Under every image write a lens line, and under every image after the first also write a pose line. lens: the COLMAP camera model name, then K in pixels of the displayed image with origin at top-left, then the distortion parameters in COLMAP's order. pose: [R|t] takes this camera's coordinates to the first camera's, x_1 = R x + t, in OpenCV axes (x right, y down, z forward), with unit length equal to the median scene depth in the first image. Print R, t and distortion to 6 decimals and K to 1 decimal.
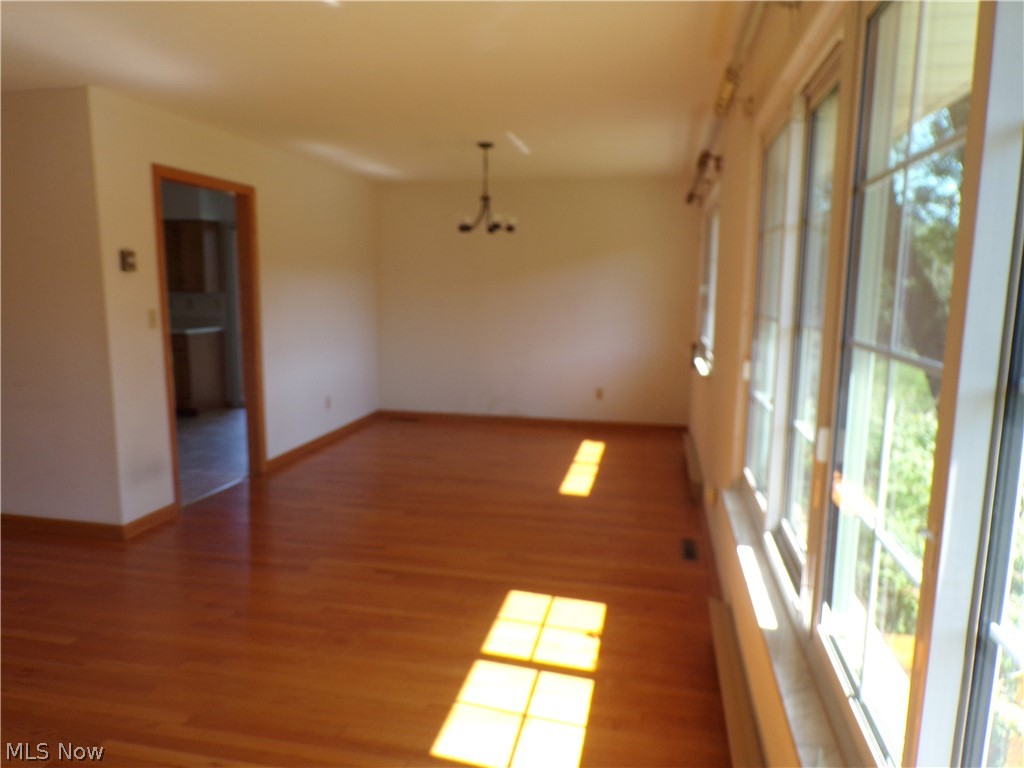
lens RADIAL K [[697.7, 0, 512.0], [0, 697.7, 384.0], [0, 0, 1]] dist [0.002791, 0.001508]
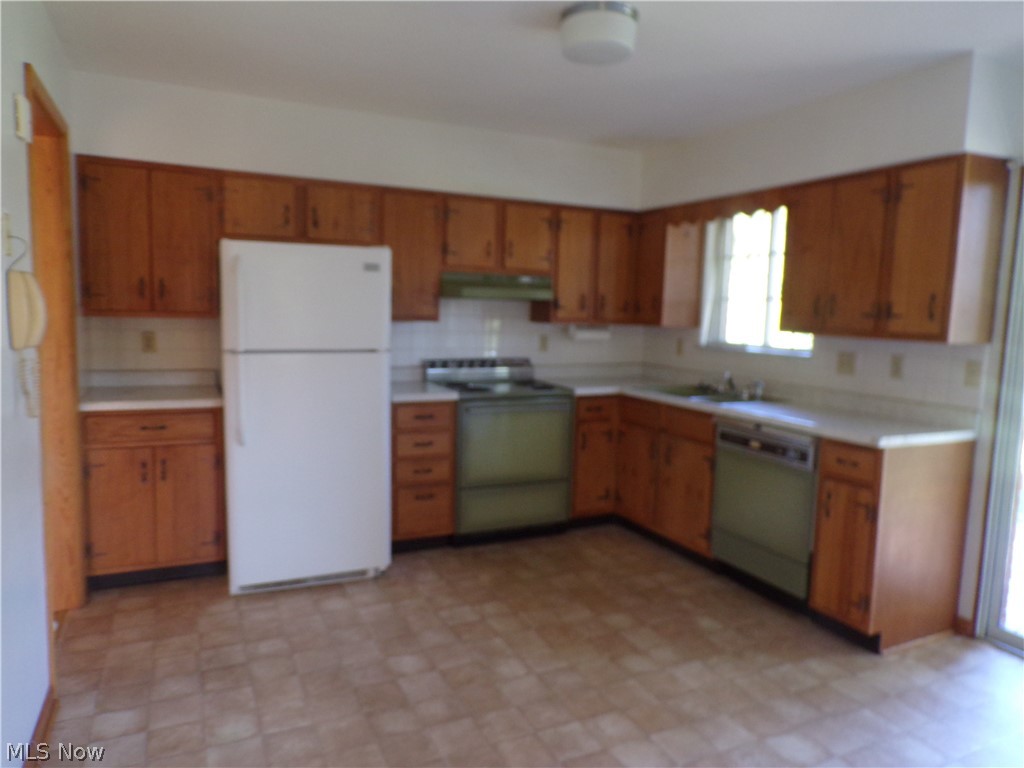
lens RADIAL K [[697.7, 0, 512.0], [0, 697.7, 384.0], [0, 0, 1]] dist [0.002791, 0.001508]
pose [[0.611879, 0.098239, -0.784826, -0.276859], [-0.142274, 0.989742, 0.012967, -0.078051], [0.778050, 0.103726, 0.619580, 0.566064]]
